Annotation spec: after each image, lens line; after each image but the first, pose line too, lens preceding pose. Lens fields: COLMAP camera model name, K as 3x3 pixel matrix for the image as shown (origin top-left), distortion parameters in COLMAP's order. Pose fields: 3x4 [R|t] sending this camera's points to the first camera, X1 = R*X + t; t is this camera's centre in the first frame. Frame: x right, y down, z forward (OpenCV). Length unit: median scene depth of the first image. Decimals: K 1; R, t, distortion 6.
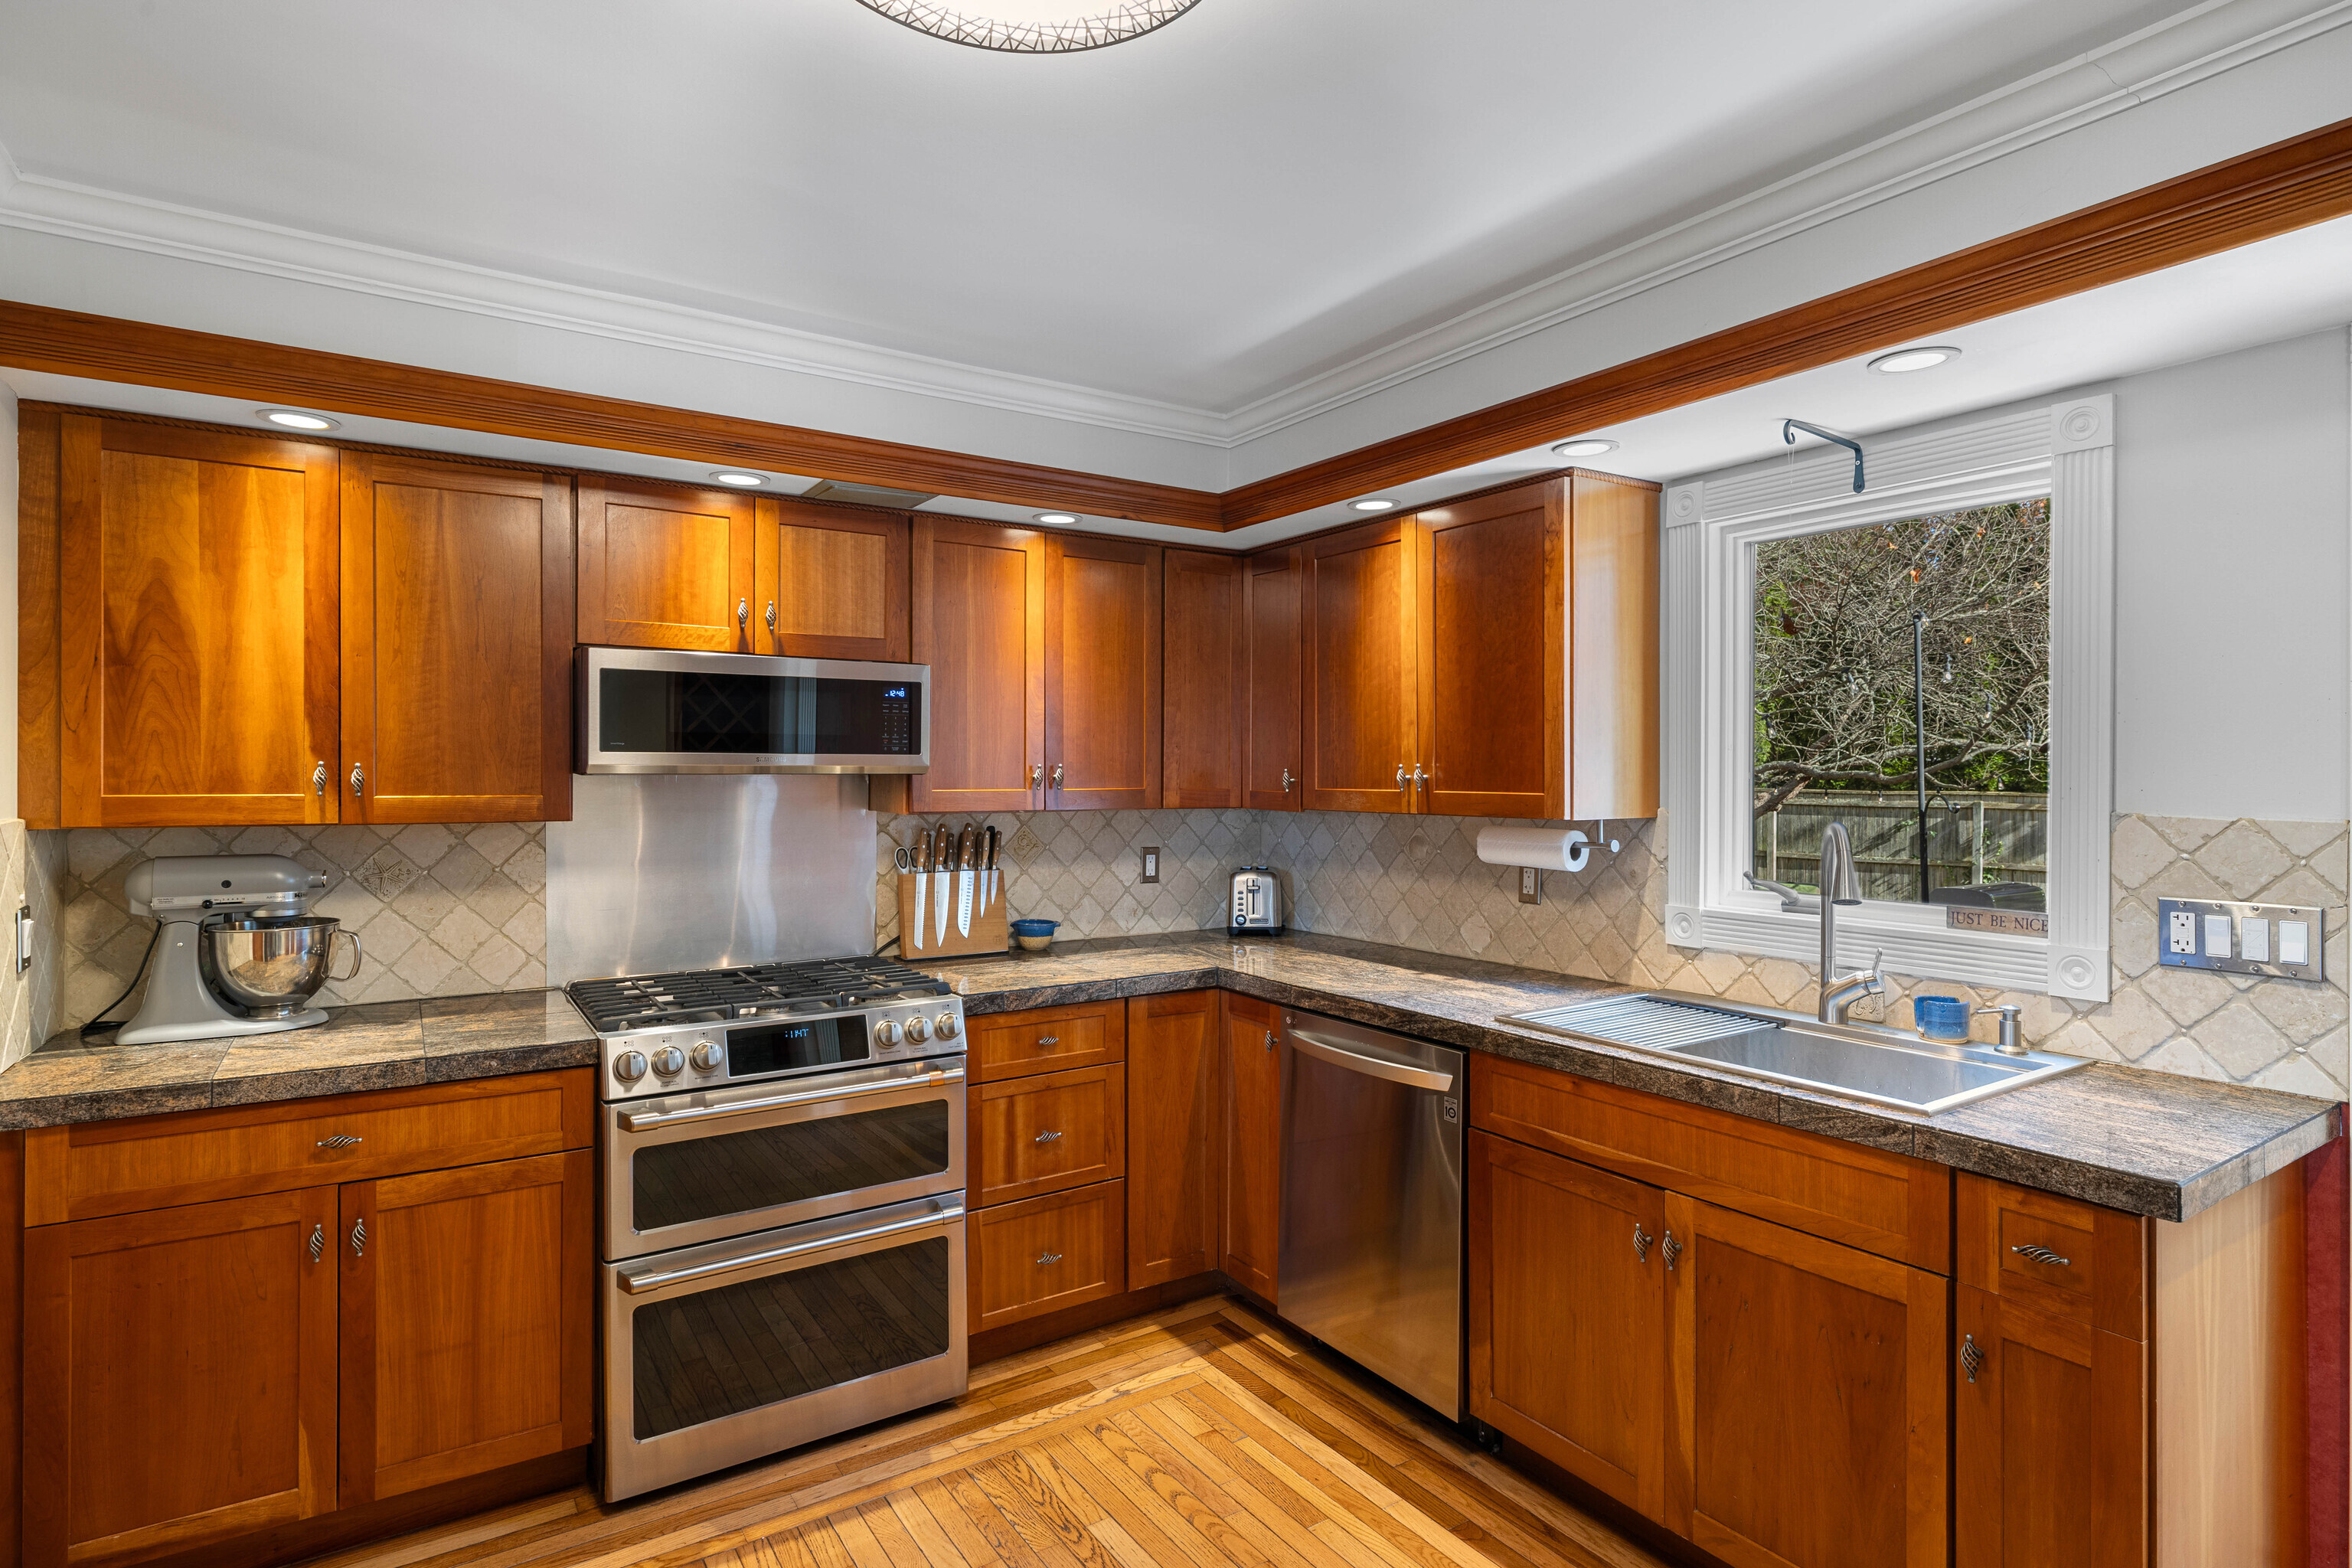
lens RADIAL K [[1208.1, 0, 1175.3], [0, 1208.1, 775.2], [0, 0, 1]] dist [0.006341, 0.000609]
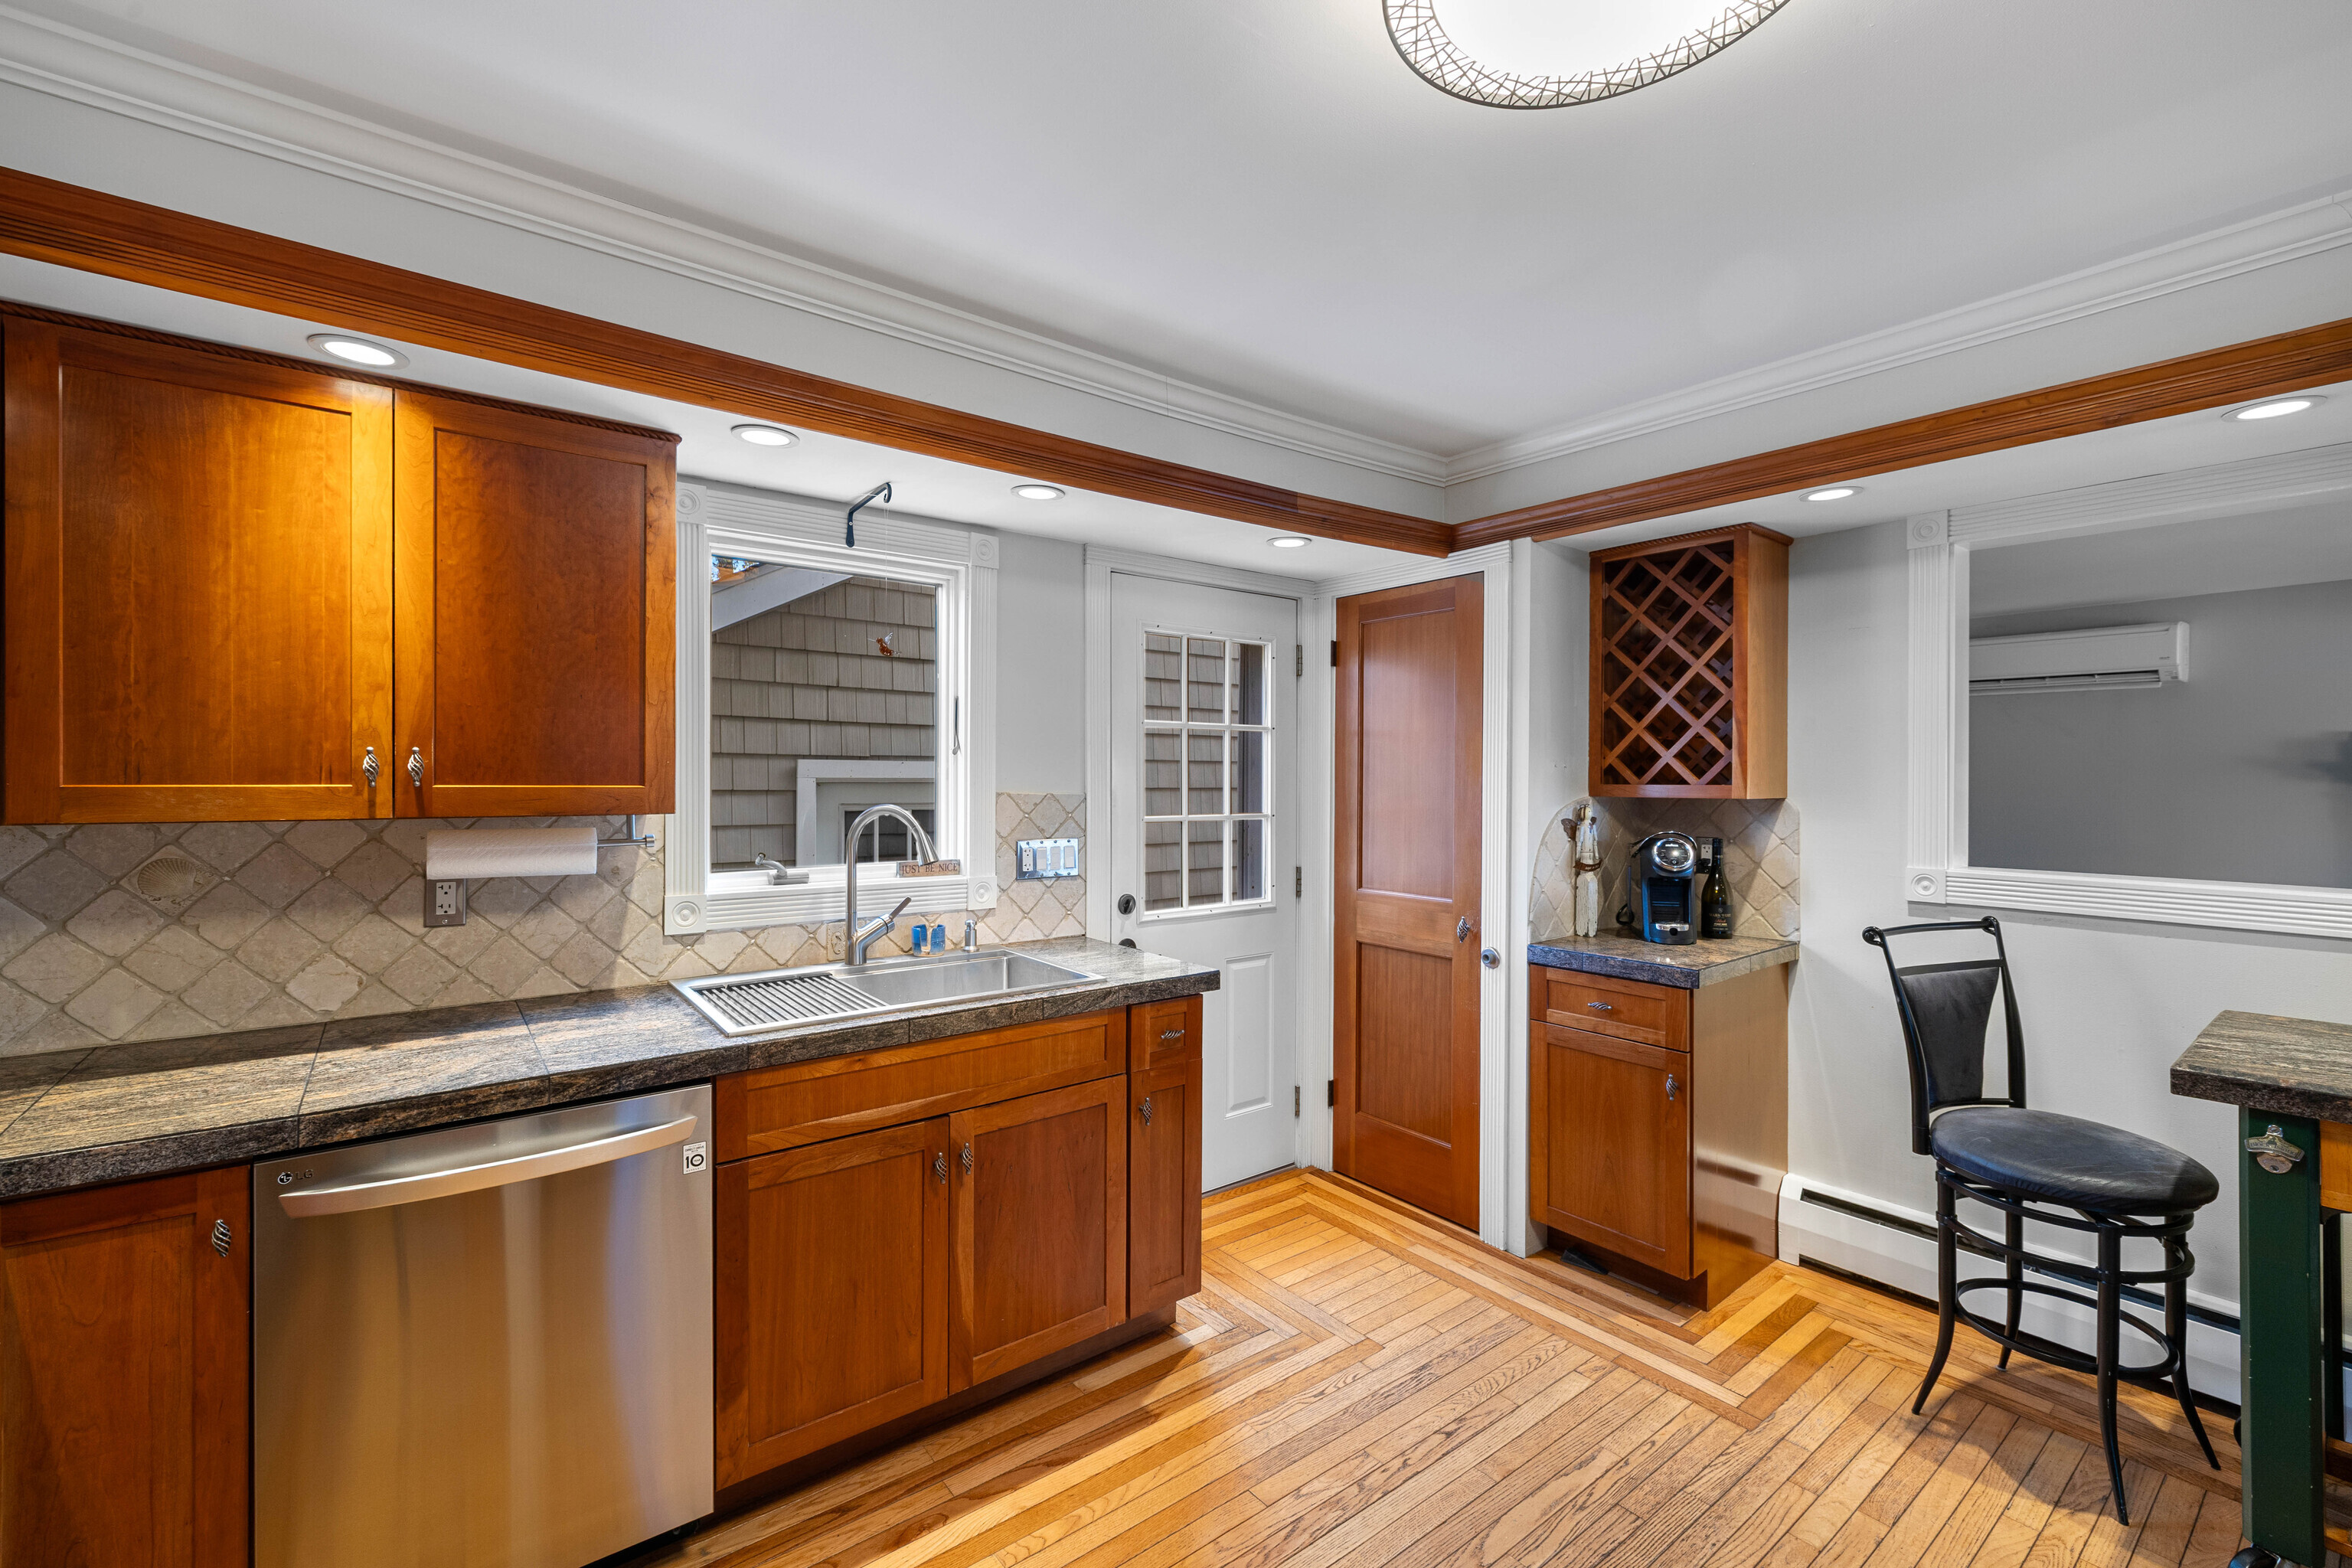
lens RADIAL K [[996.8, 0, 1163.7], [0, 996.8, 777.3], [0, 0, 1]] dist [-0.003057, -0.000014]
pose [[-0.072785, -0.000347, 0.997348, -0.445839], [-0.003020, 0.999995, 0.000128, 0.007604], [-0.997343, -0.003002, -0.072786, 0.654028]]
